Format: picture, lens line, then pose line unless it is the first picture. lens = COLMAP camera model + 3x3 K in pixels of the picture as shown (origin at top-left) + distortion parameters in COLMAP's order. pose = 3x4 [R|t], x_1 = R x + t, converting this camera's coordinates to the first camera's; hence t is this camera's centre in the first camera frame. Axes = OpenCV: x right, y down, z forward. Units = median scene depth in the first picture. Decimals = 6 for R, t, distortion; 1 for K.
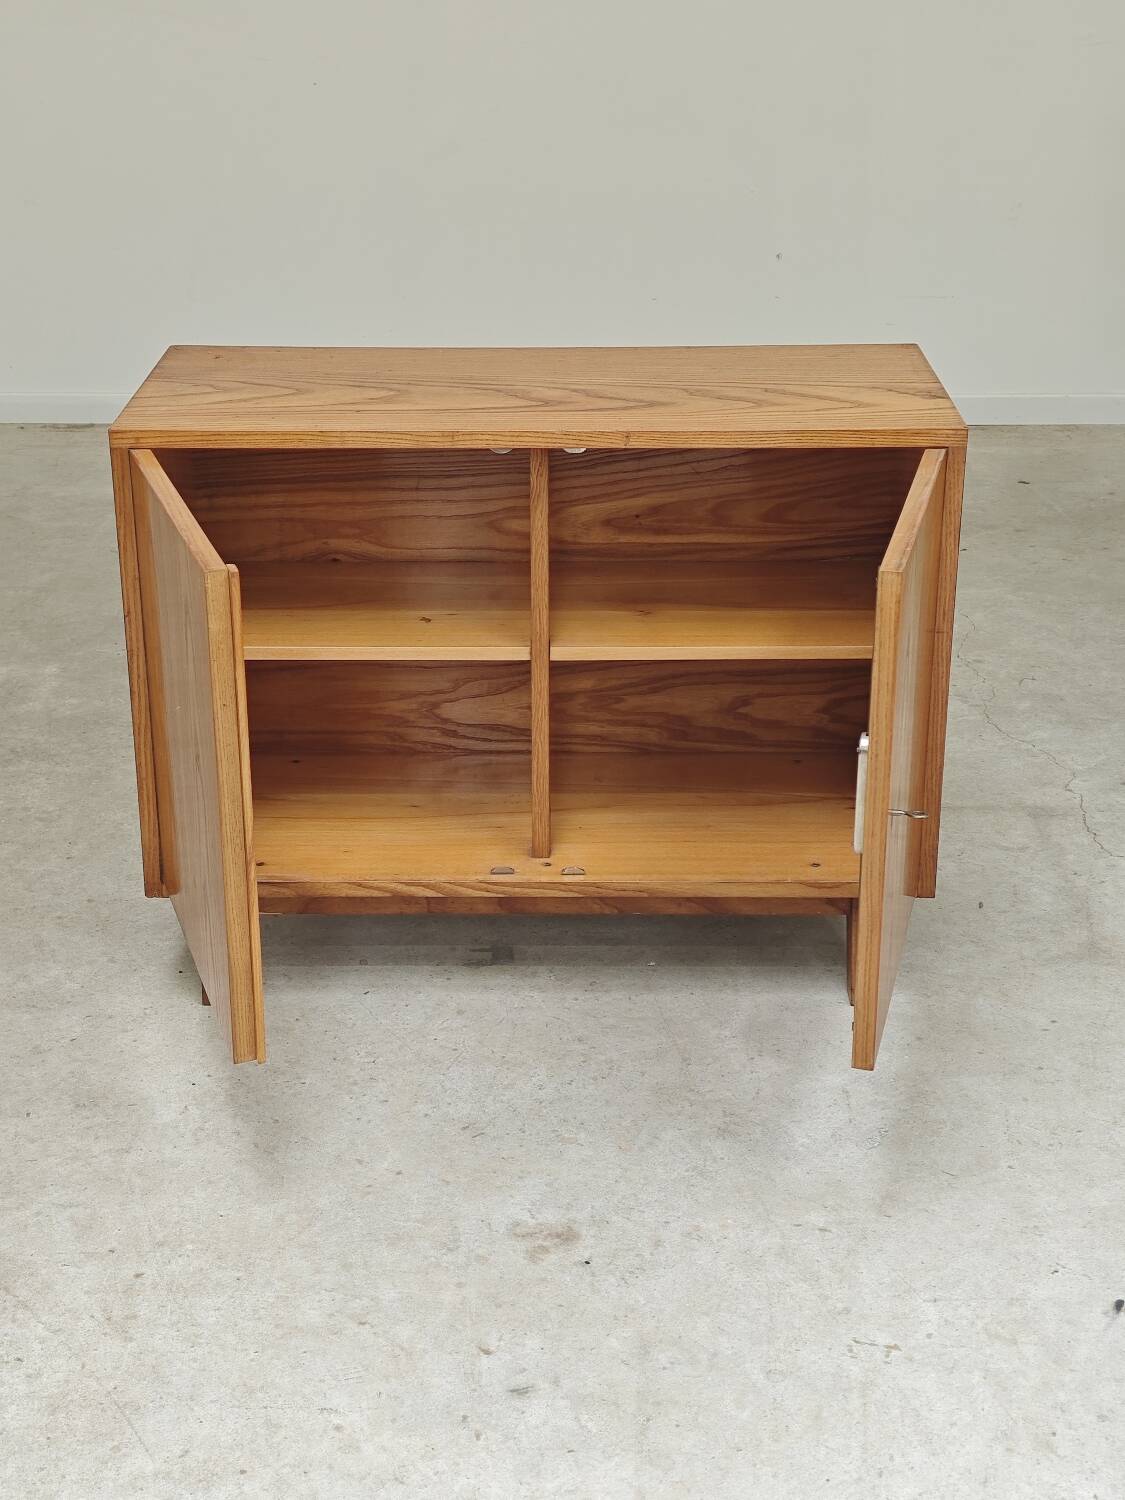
lens RADIAL K [[2263.0, 0, 560.0], [0, 2263.0, 763.3], [0, 0, 1]] dist [0.108761, 0.000000]
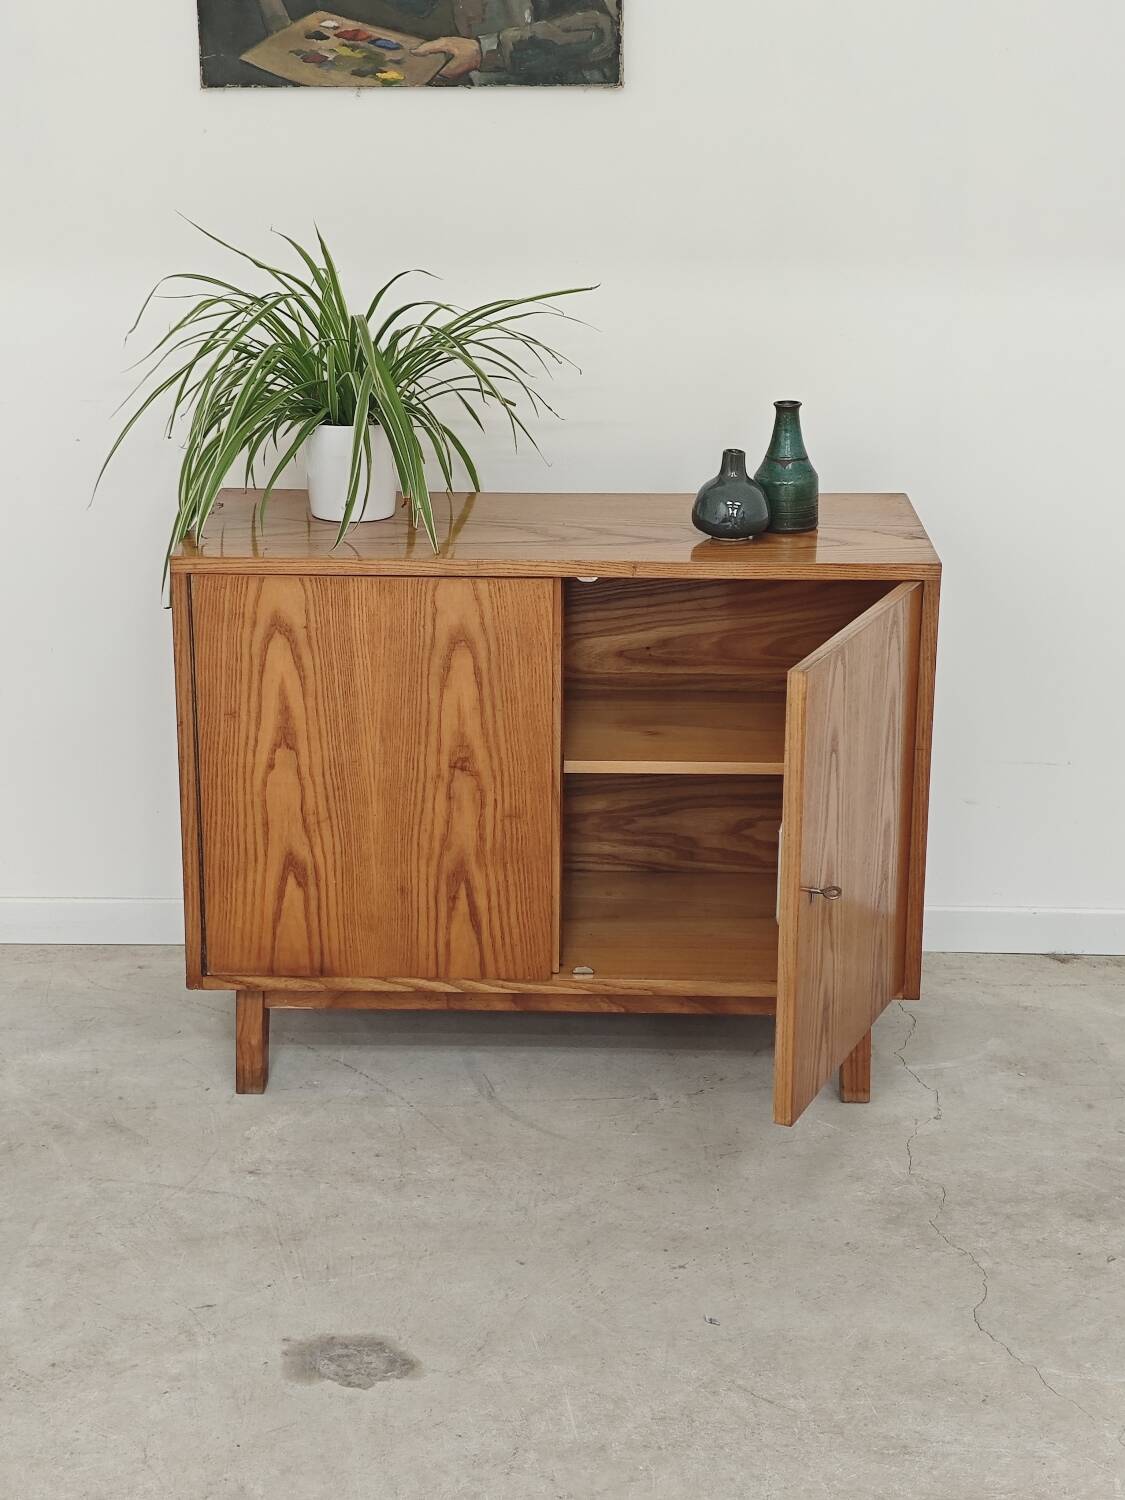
lens RADIAL K [[2513.0, 0, 547.3], [0, 2513.0, 745.3], [0, 0, 1]] dist [0.103974, 0.000000]
pose [[0.999752, 0.012318, -0.018564, 0.009867], [-0.013993, 0.995567, -0.093006, 0.052769], [0.017336, 0.093243, 0.995492, -0.200146]]
